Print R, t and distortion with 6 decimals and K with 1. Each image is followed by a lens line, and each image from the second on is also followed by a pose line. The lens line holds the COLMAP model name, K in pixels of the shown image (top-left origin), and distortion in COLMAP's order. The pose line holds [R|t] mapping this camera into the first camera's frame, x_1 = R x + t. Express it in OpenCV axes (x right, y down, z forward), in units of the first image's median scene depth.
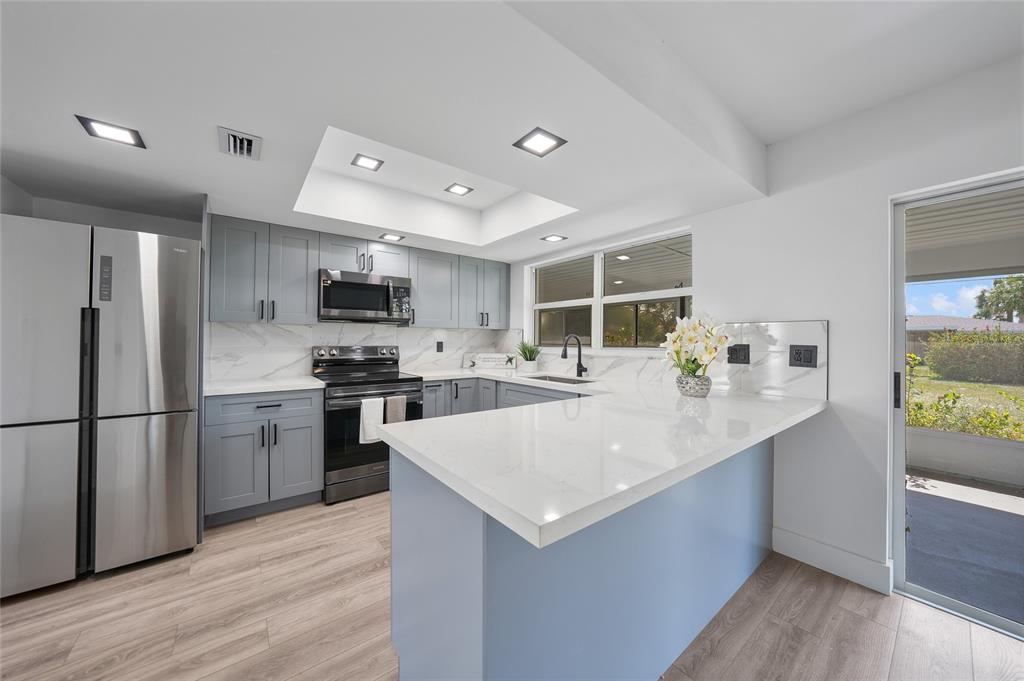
lens RADIAL K [[359.2, 0, 511.1], [0, 359.2, 337.2], [0, 0, 1]] dist [-0.020695, 0.003478]
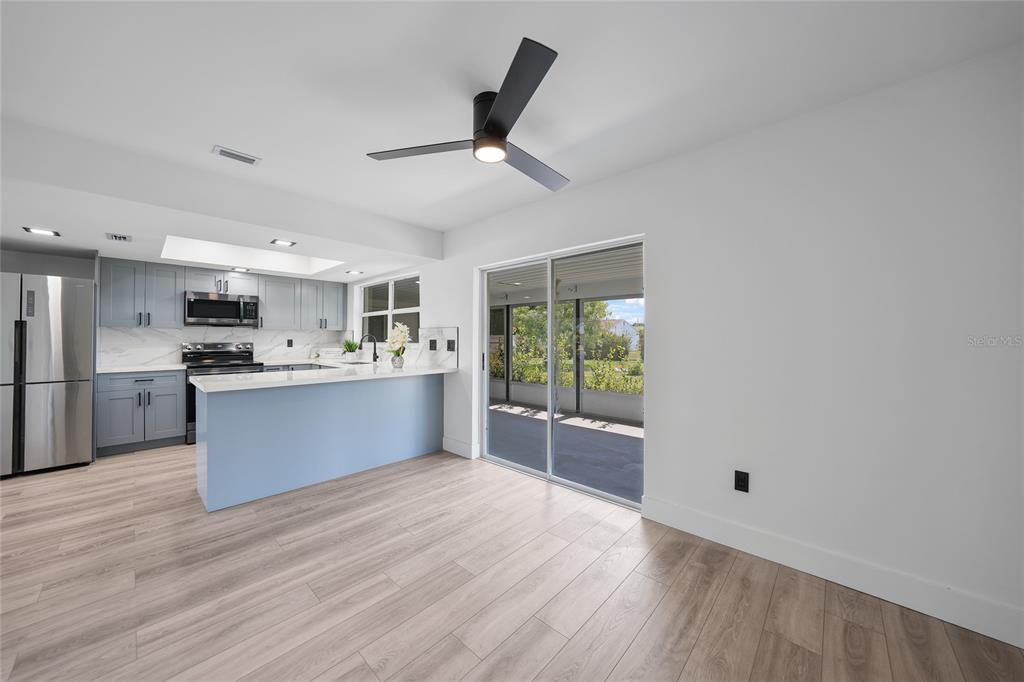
lens RADIAL K [[359.2, 0, 511.1], [0, 359.2, 336.4], [0, 0, 1]] dist [-0.020695, 0.003478]
pose [[0.987467, -0.004352, 0.157763, 0.574009], [0.004057, 0.999989, 0.002194, 0.001192], [-0.157771, -0.001527, 0.987475, -0.675388]]
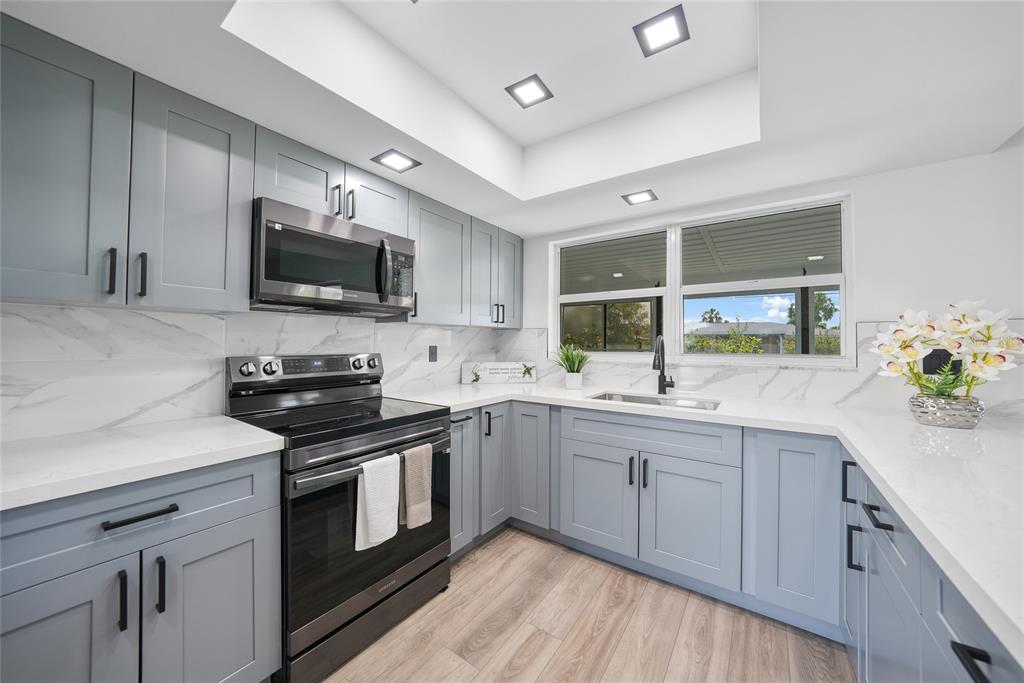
lens RADIAL K [[359.2, 0, 508.1], [0, 359.2, 337.2], [0, 0, 1]] dist [-0.020695, 0.003478]
pose [[0.957129, 0.003238, 0.289645, -0.342730], [-0.001200, 0.999973, -0.007212, 0.001207], [-0.289661, 0.006555, 0.957107, 0.433227]]
